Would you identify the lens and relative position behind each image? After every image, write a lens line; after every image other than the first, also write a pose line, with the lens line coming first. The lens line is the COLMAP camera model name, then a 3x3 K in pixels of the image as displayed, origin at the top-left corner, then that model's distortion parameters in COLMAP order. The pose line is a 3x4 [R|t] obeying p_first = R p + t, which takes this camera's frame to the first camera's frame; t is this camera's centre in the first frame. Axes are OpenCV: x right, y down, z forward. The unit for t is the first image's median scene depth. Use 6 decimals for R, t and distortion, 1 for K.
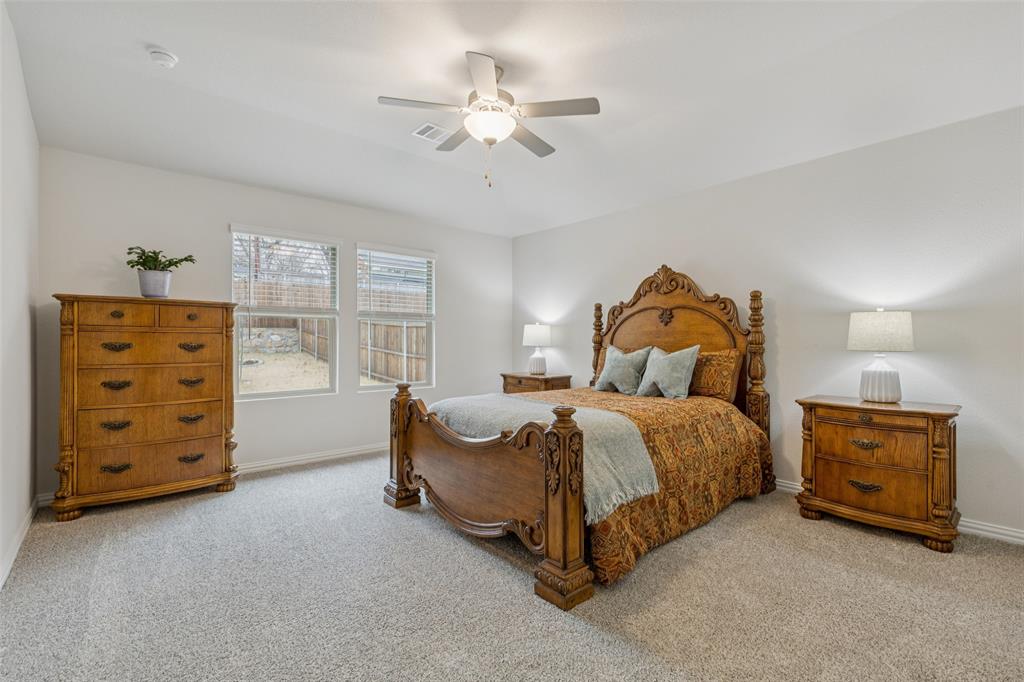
lens RADIAL K [[460.7, 0, 509.3], [0, 460.7, 342.2], [0, 0, 1]] dist [0.002722, 0.000325]
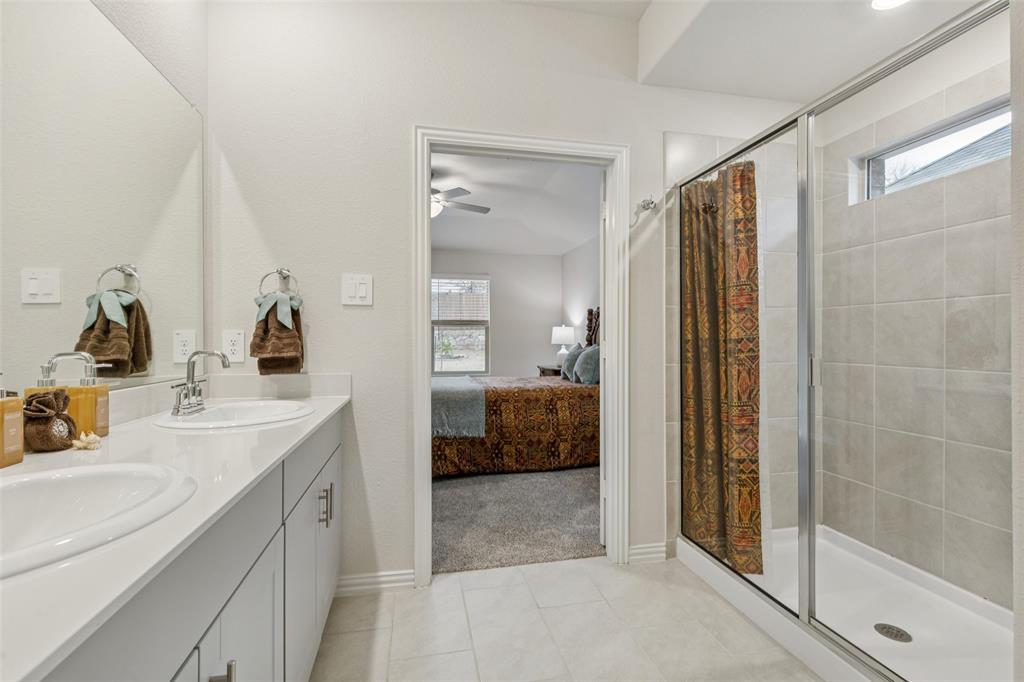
lens RADIAL K [[460.7, 0, 509.3], [0, 460.7, 342.2], [0, 0, 1]] dist [0.002722, 0.000325]
pose [[0.878328, -0.002401, -0.478052, 0.975491], [0.003857, 0.999990, 0.002064, 0.000000], [0.478043, -0.003657, 0.878329, -0.286296]]
